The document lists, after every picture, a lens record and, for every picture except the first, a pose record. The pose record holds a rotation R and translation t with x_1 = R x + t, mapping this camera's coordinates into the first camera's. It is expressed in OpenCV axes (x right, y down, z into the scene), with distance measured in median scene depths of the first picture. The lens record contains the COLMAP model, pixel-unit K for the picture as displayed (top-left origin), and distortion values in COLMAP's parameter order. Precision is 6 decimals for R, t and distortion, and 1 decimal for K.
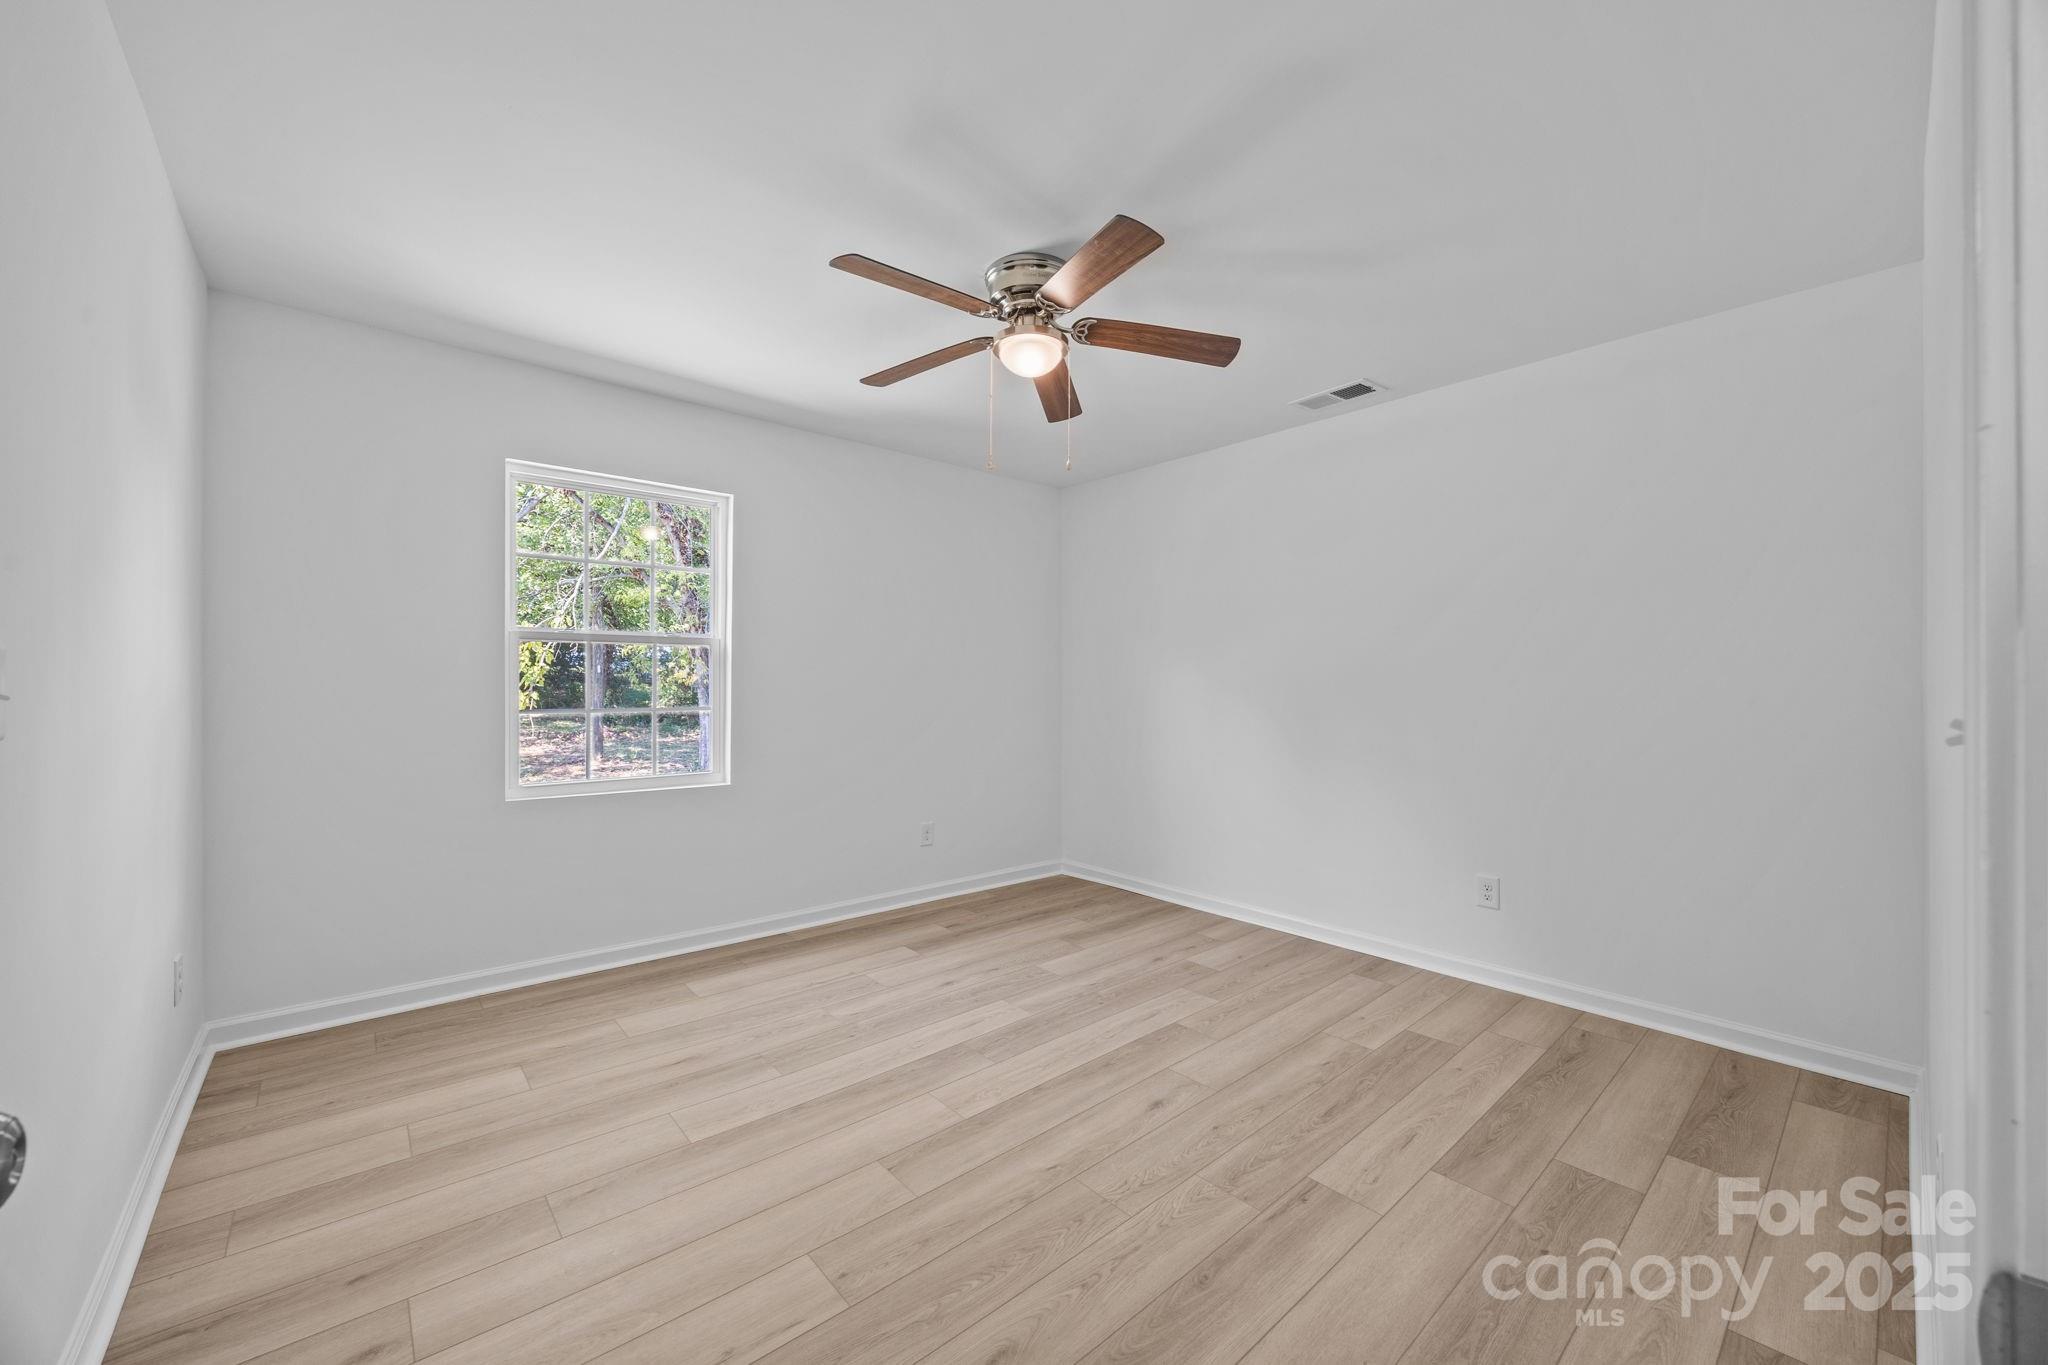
lens RADIAL K [[776.1, 0, 1021.2], [0, 776.1, 682.2], [0, 0, 1]] dist [-0.000005, -0.000002]
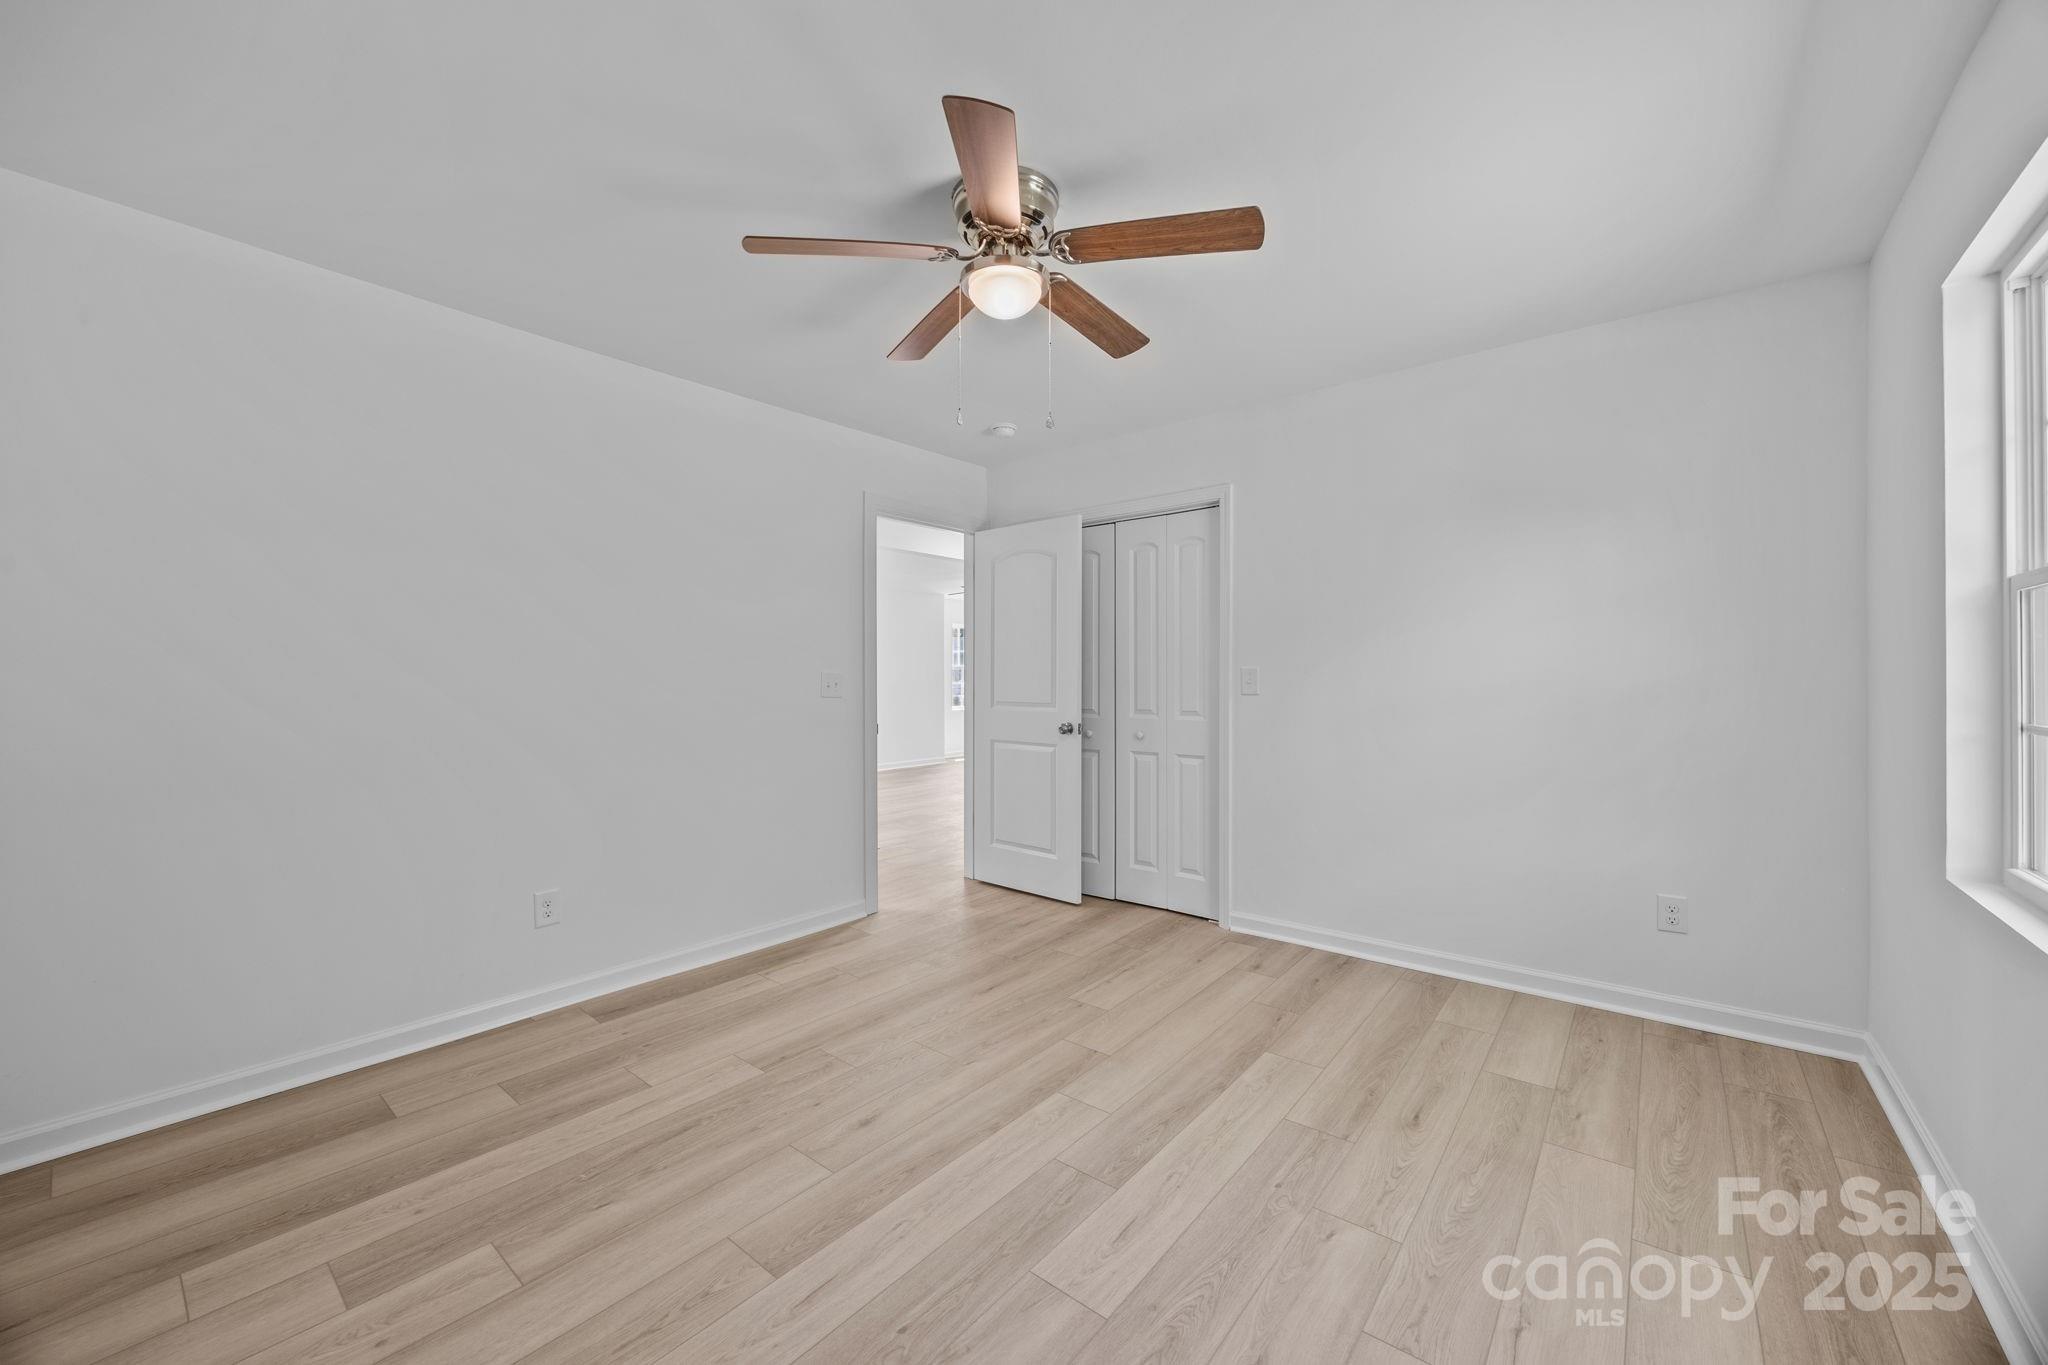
lens RADIAL K [[776.1, 0, 1021.3], [0, 776.1, 678.9], [0, 0, 1]] dist [-0.000005, -0.000002]
pose [[-0.986071, 0.000365, -0.166326, 0.139753], [0.001343, 0.999982, -0.005770, 0.010802], [0.166321, -0.005913, -0.986054, 1.885050]]
